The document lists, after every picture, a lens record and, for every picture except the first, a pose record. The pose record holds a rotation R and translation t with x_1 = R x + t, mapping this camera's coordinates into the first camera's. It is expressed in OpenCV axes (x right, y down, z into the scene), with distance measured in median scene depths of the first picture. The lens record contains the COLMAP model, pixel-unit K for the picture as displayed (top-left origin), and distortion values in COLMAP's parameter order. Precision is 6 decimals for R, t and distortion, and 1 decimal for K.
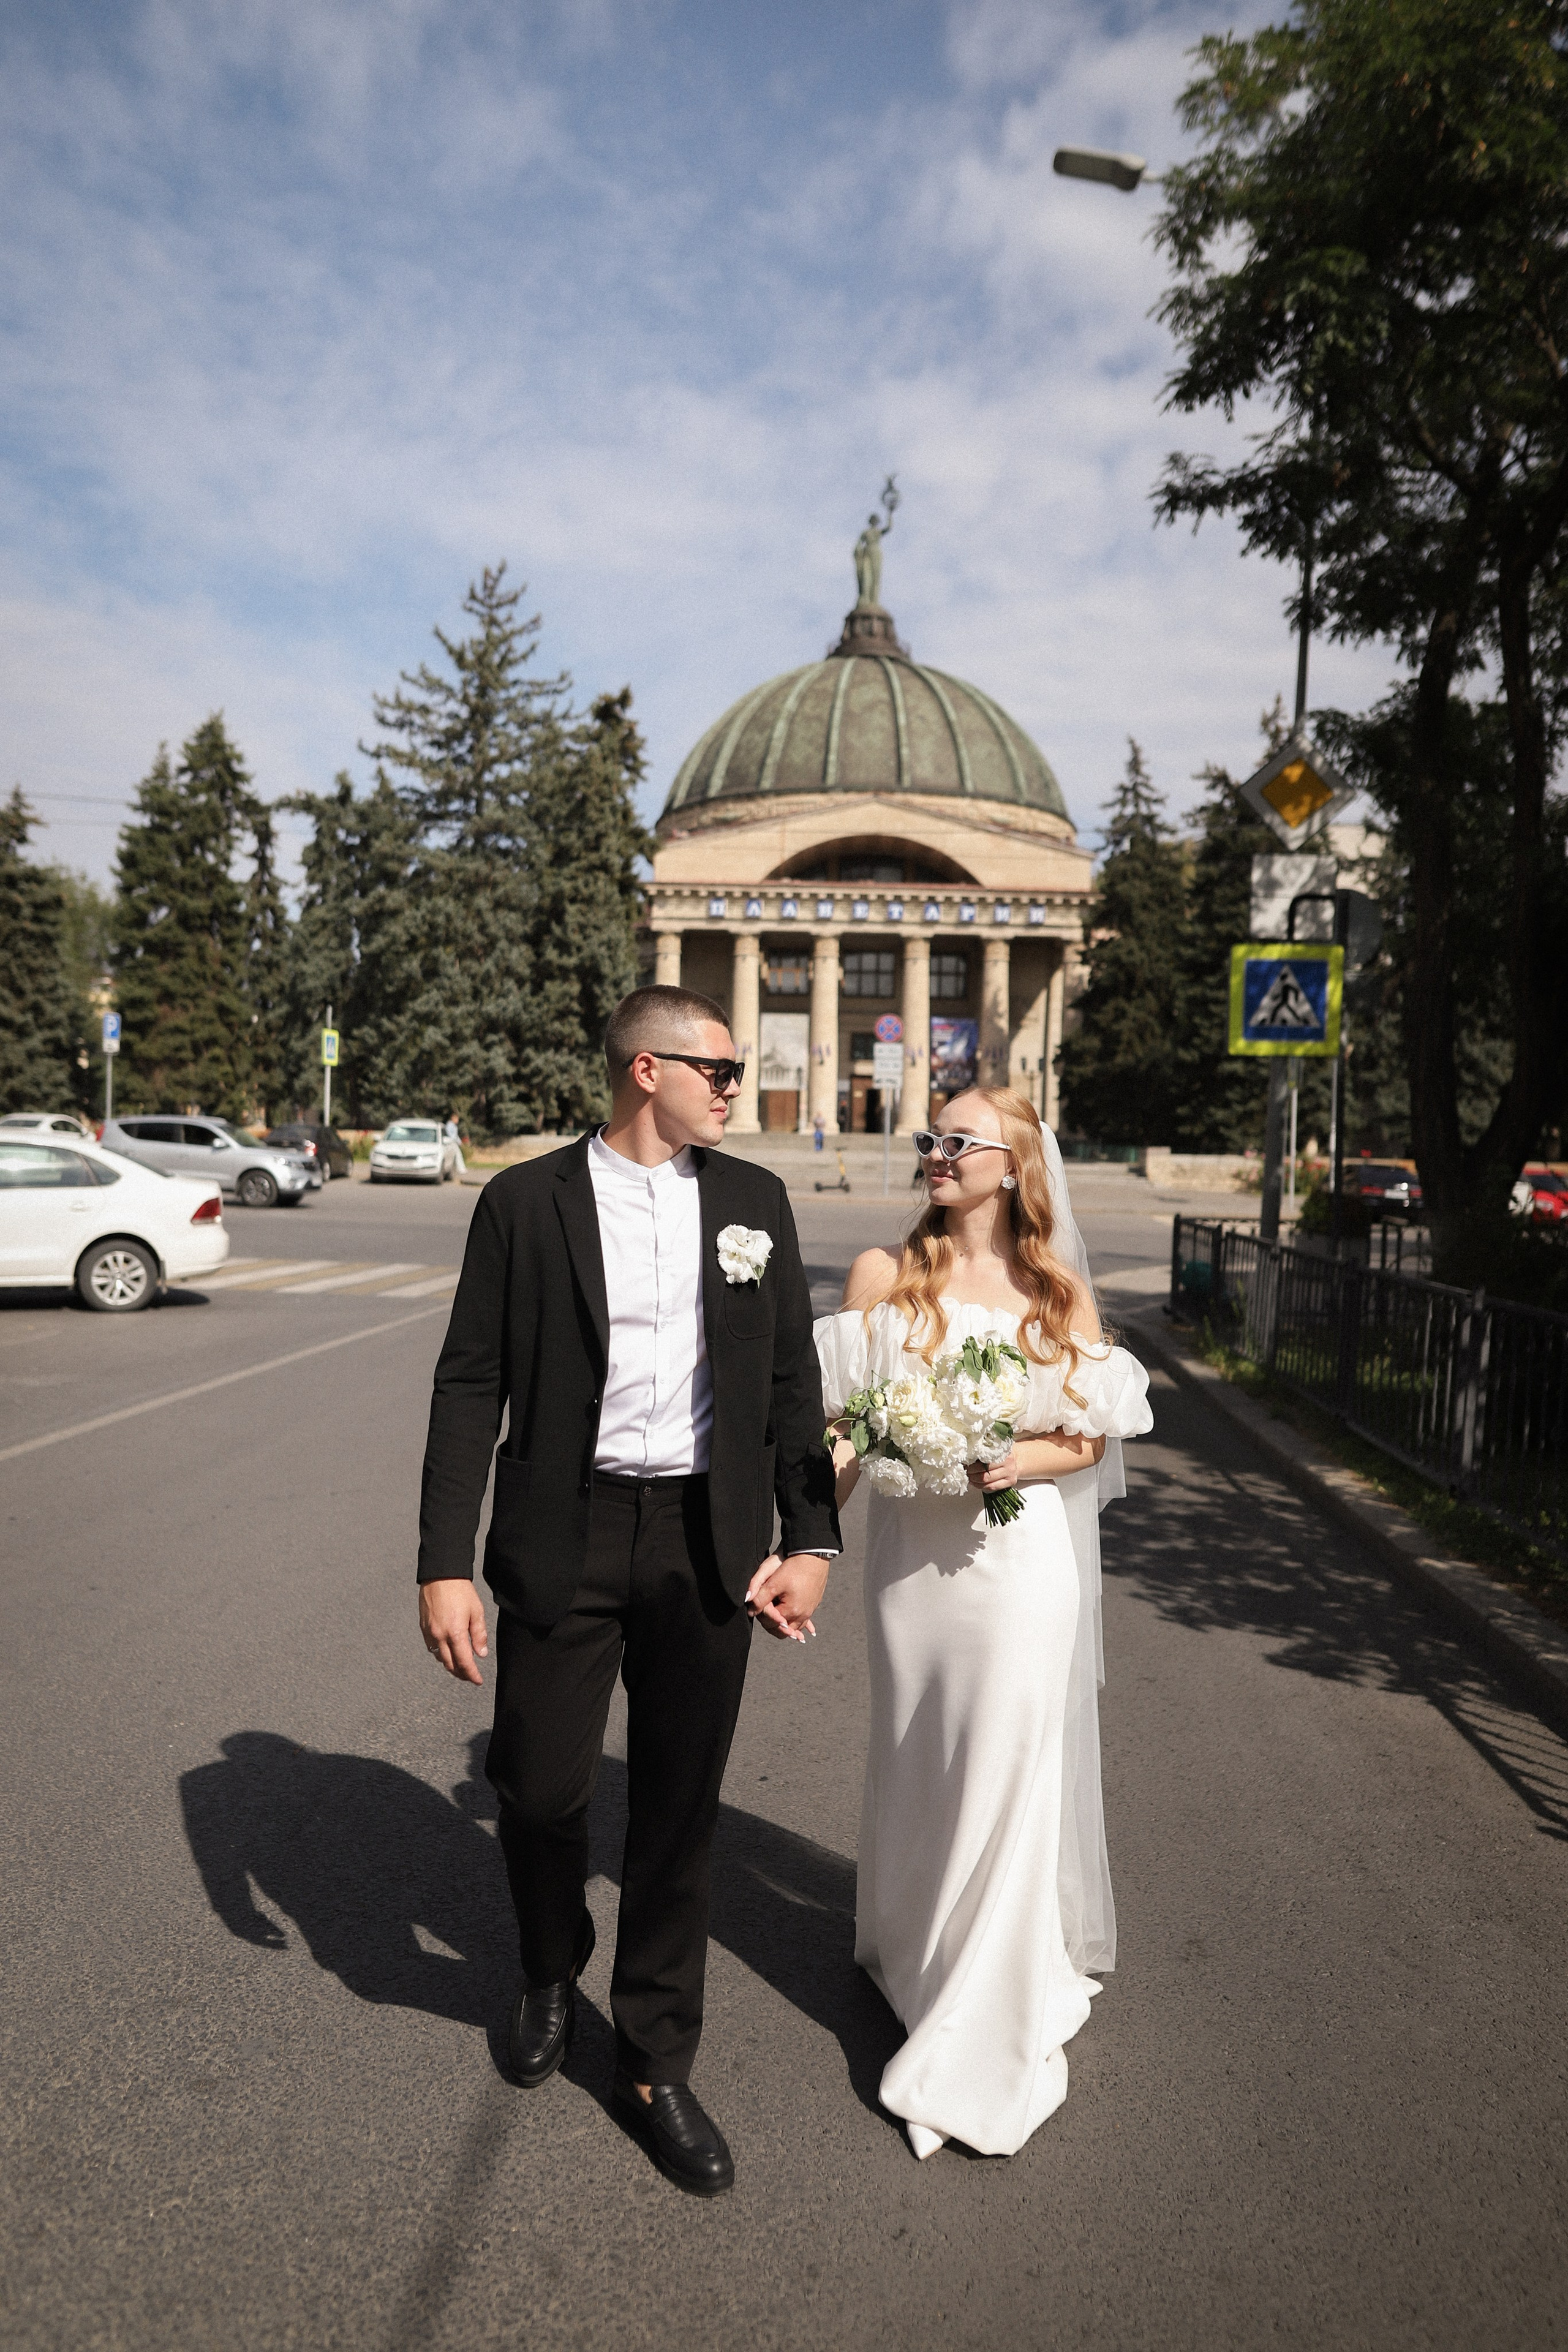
lens RADIAL K [[1716.6, 0, 784.0], [0, 1716.6, 1176.0], [0, 0, 1]] dist [-0.057786, 0.070488]
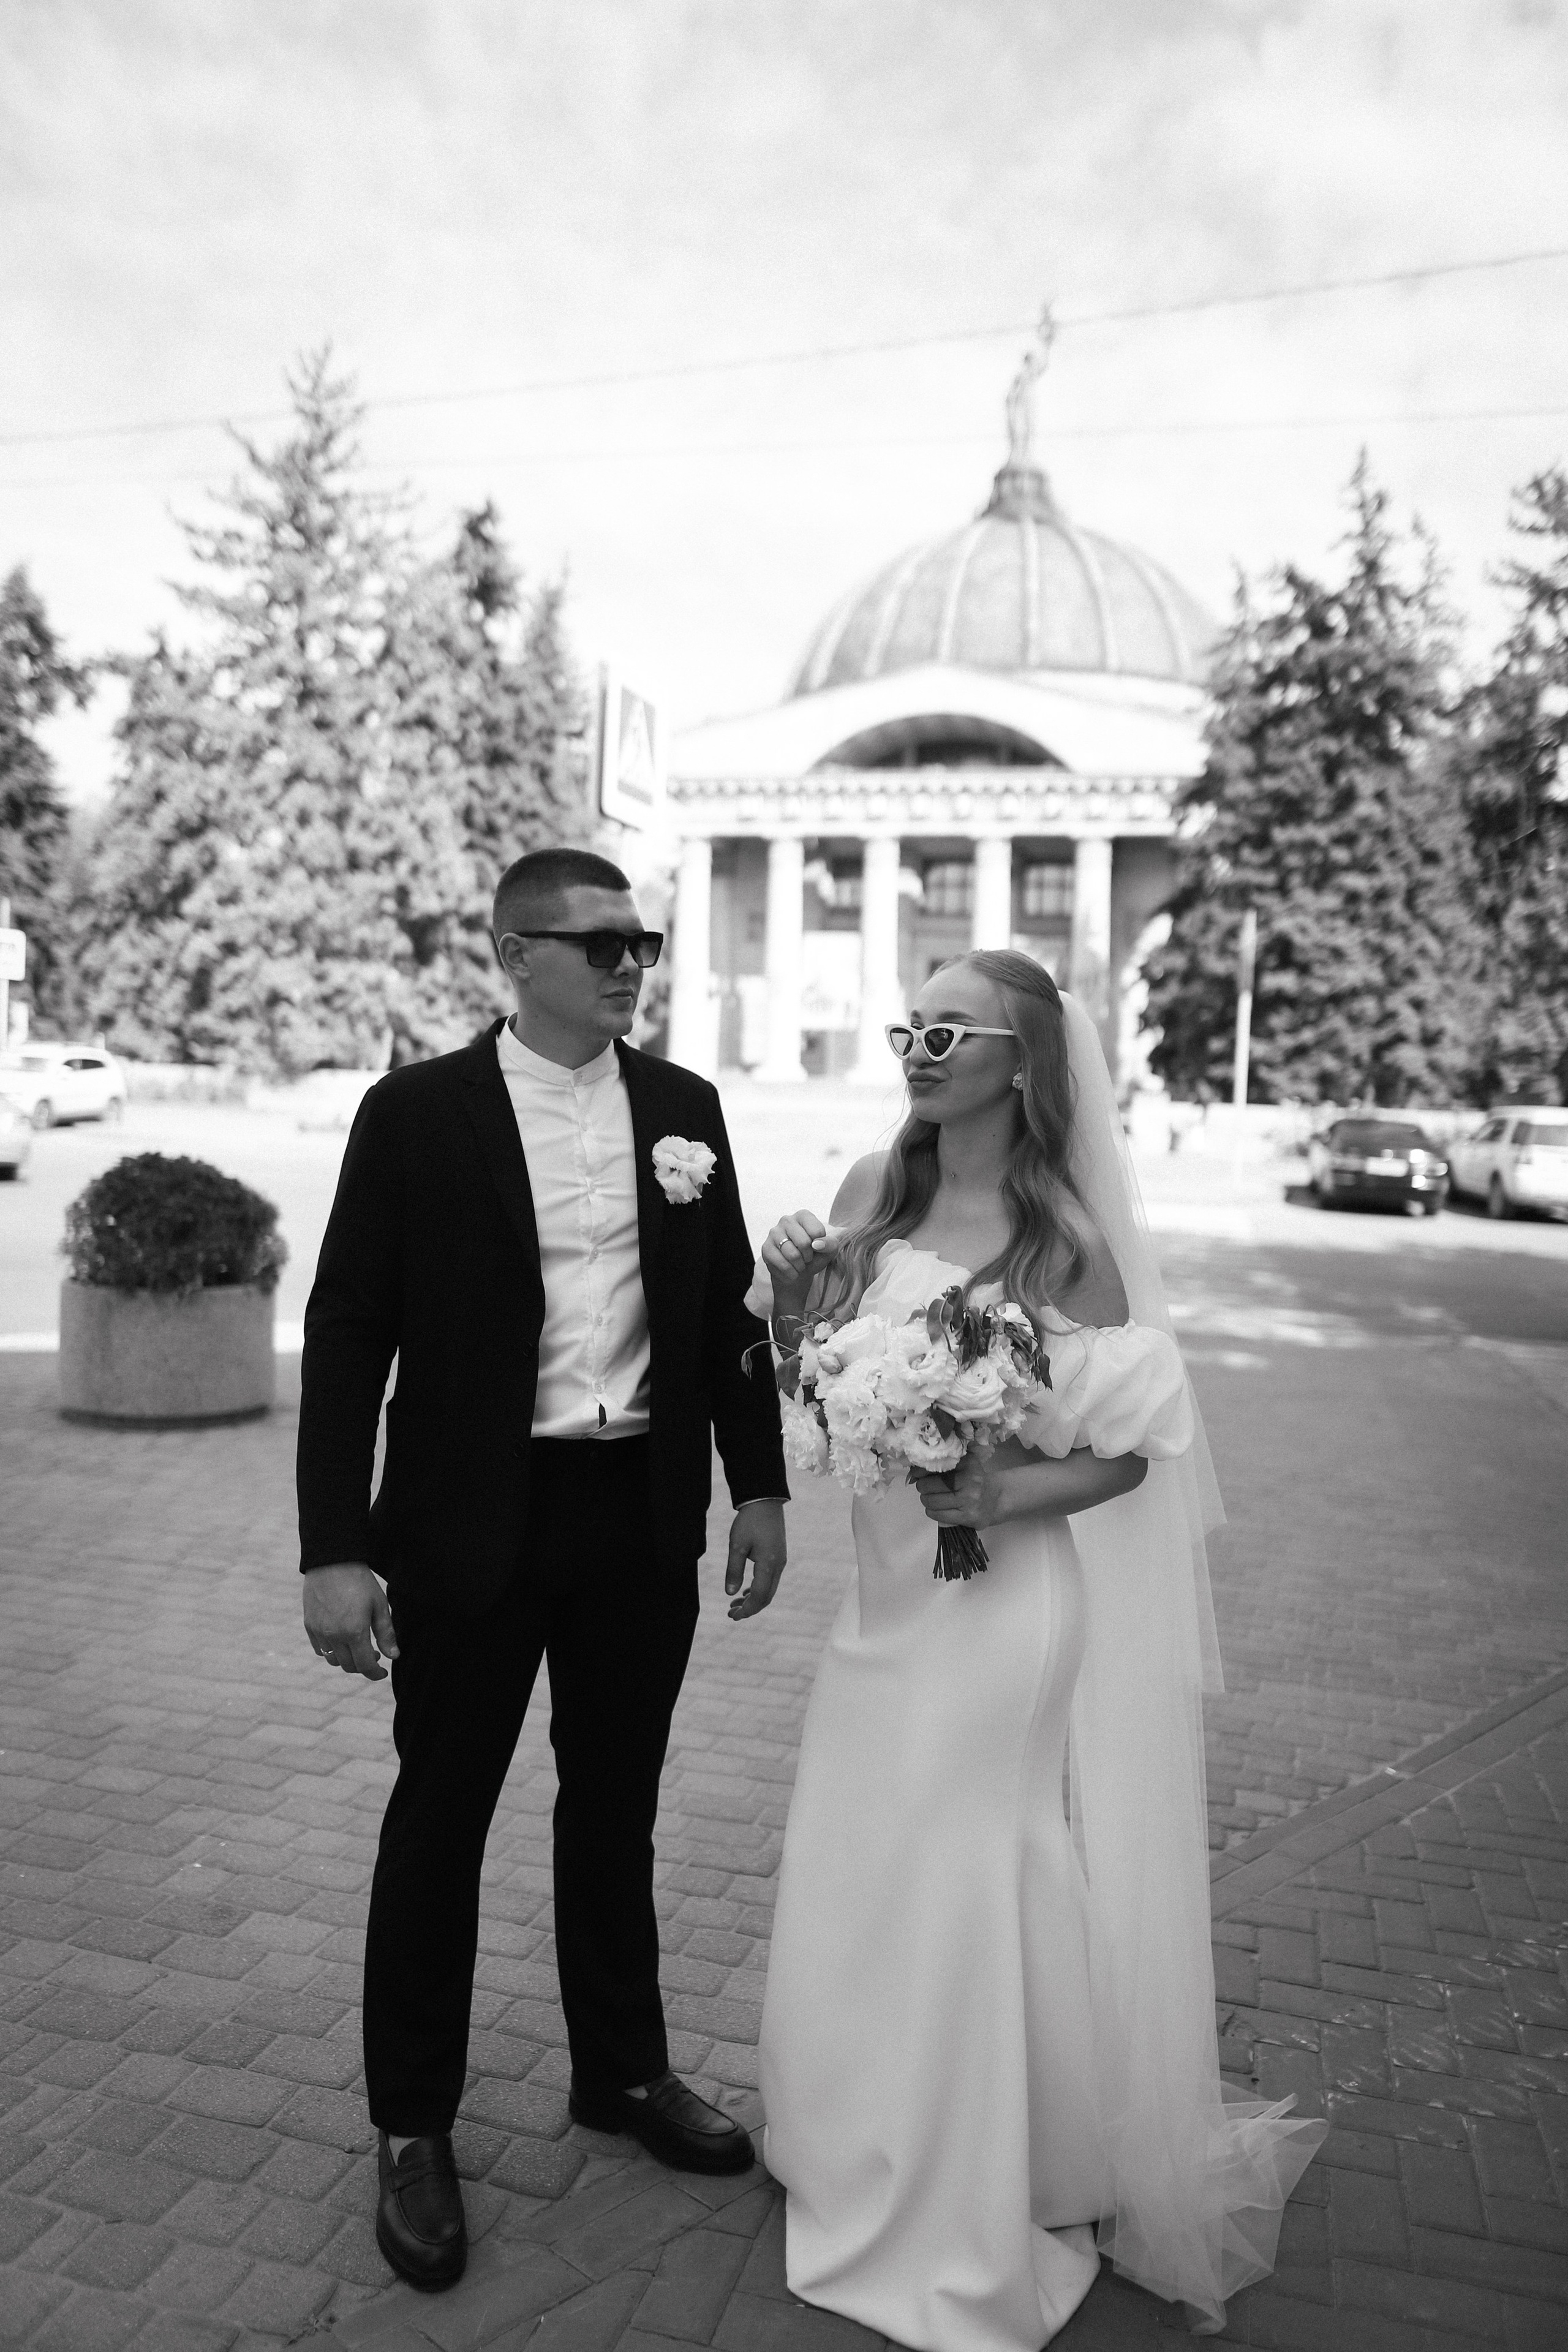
lens RADIAL K [[1716.6, 0, 784.0], [0, 1716.6, 1176.0], [0, 0, 1]] dist [-0.057786, 0.070488]
pose [[0.980914, 0.017295, -0.193671, 0.192153], [-0.012770, 0.999616, 0.024590, 0.001273], [0.194022, -0.021647, 0.980758, 0.261924]]
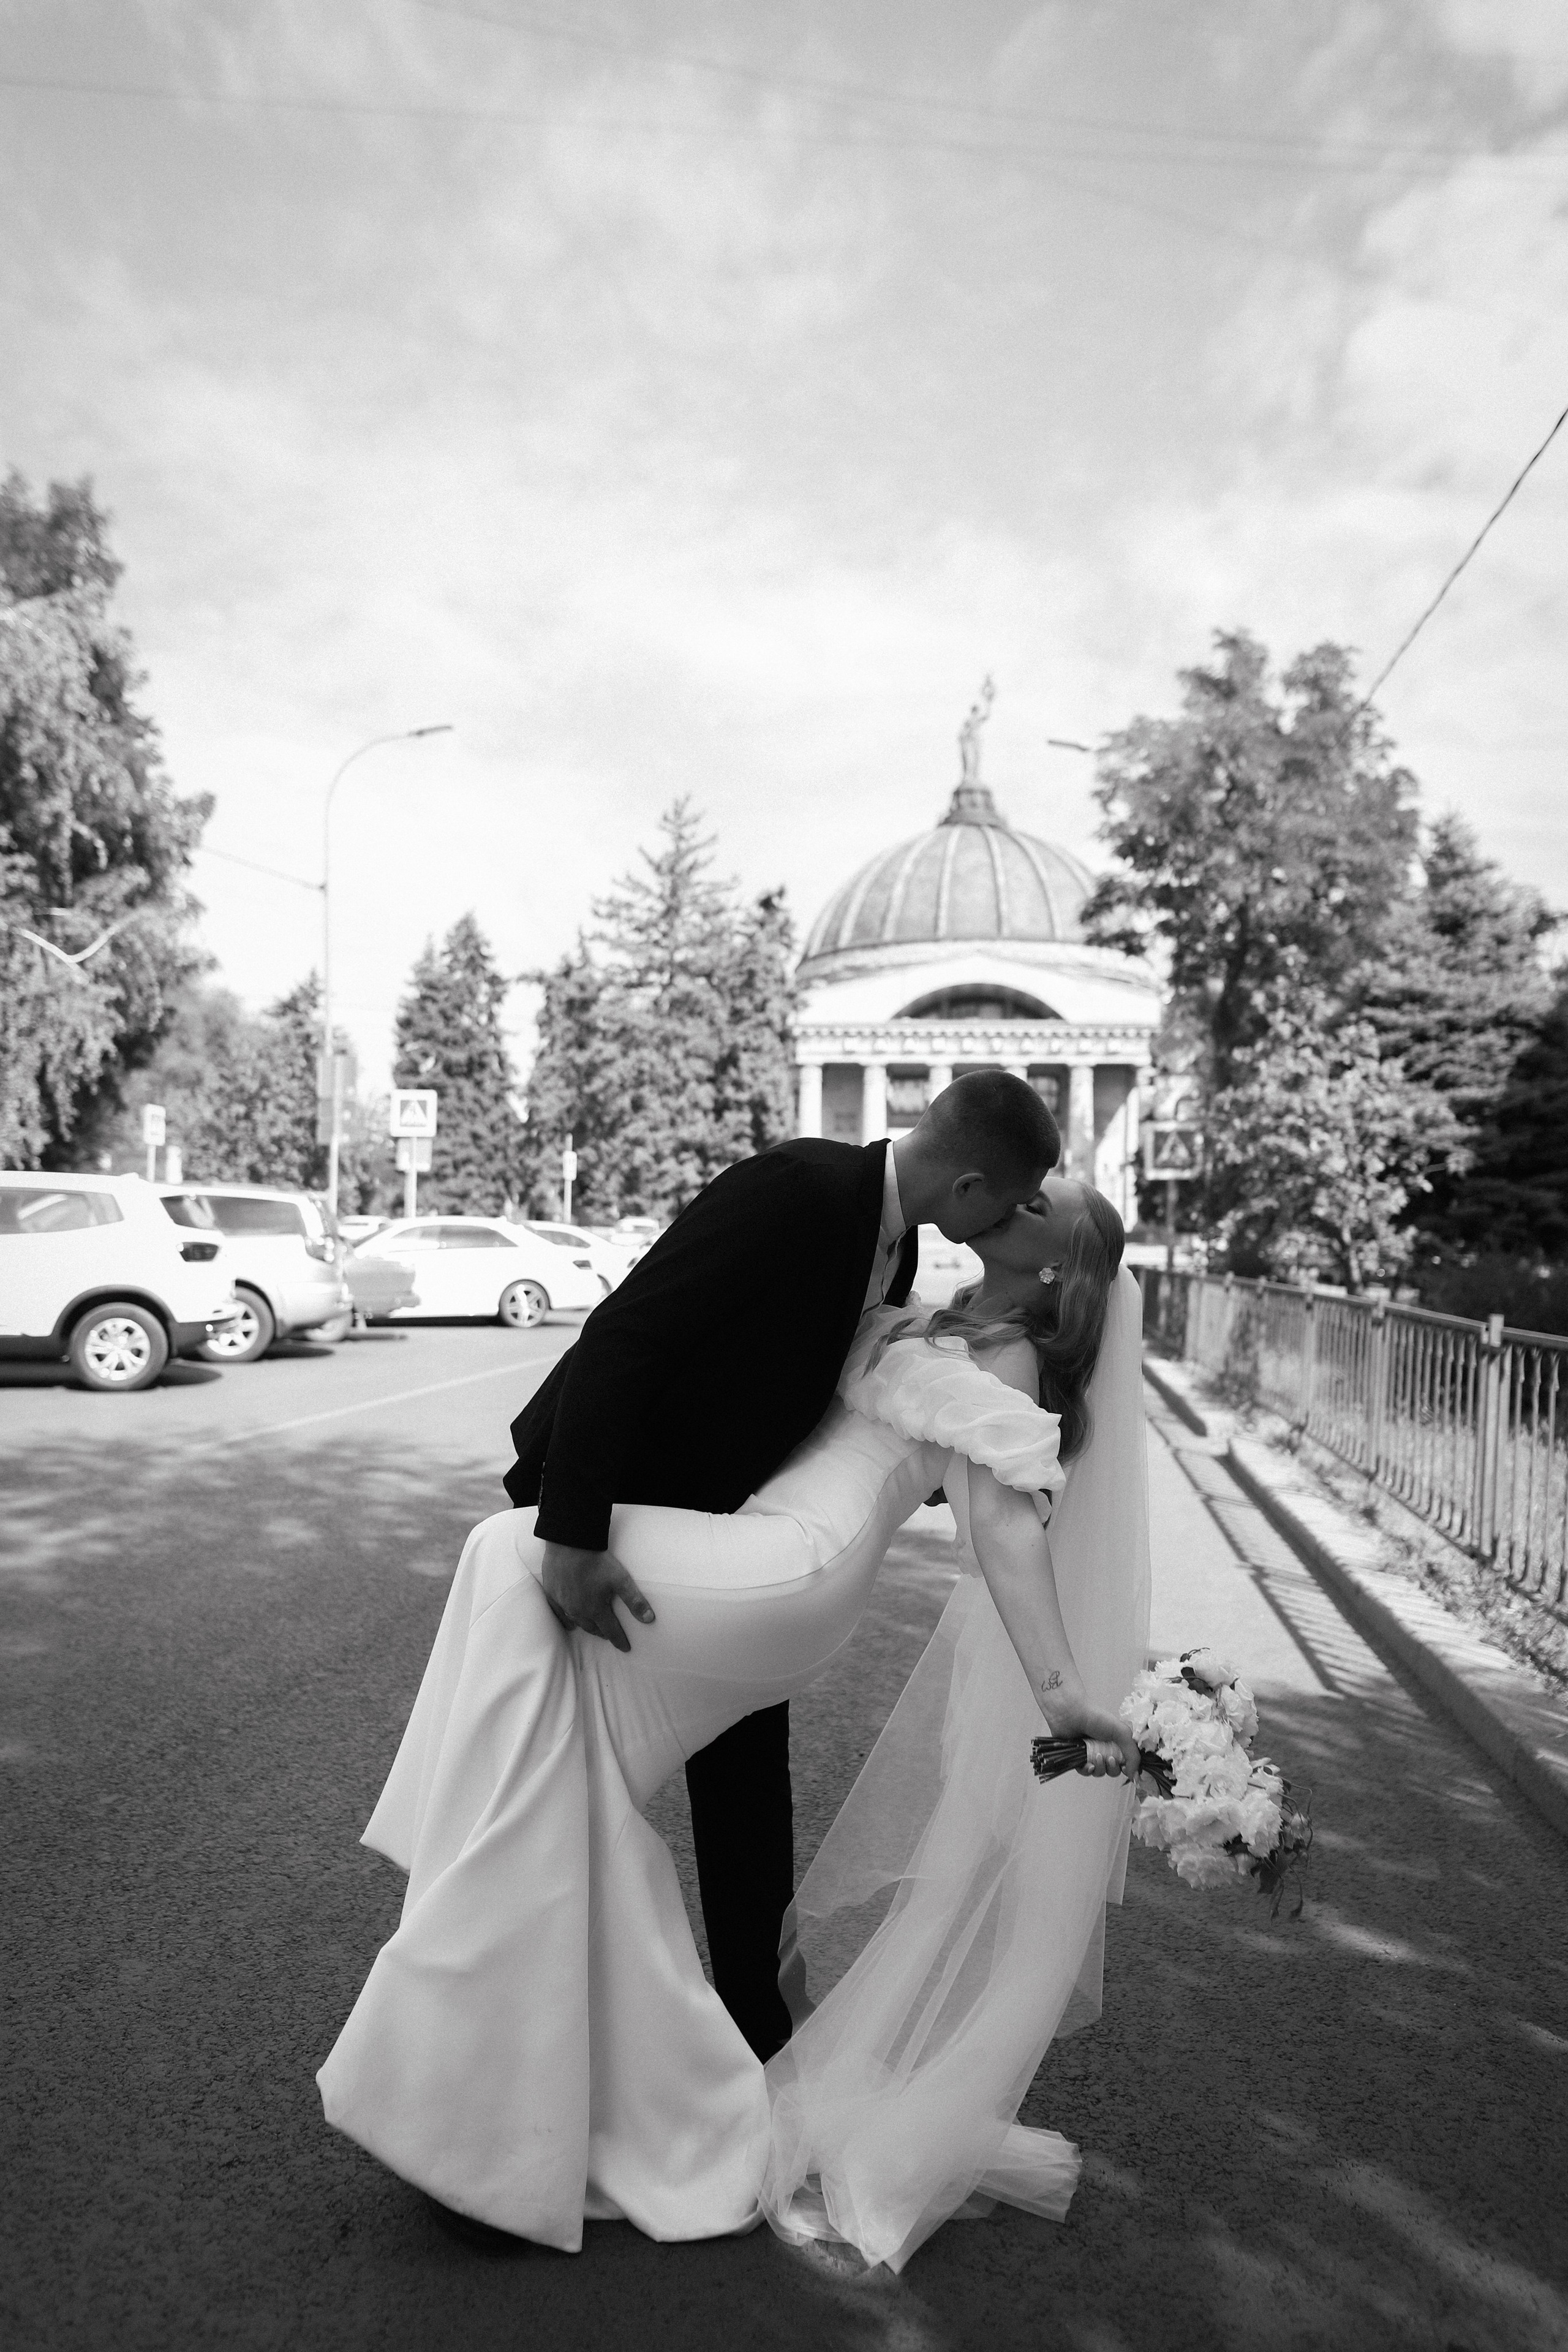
lens RADIAL K [[1641.0, 0, 784.0], [0, 1641.0, 1176.0], [0, 0, 1]] dist [-0.066252, 0.102301]
pose [[0.997393, -0.012826, -0.071009, -0.005807], [0.008645, 0.998228, -0.058881, 0.008423], [0.071639, 0.058114, 0.995736, -0.223562]]
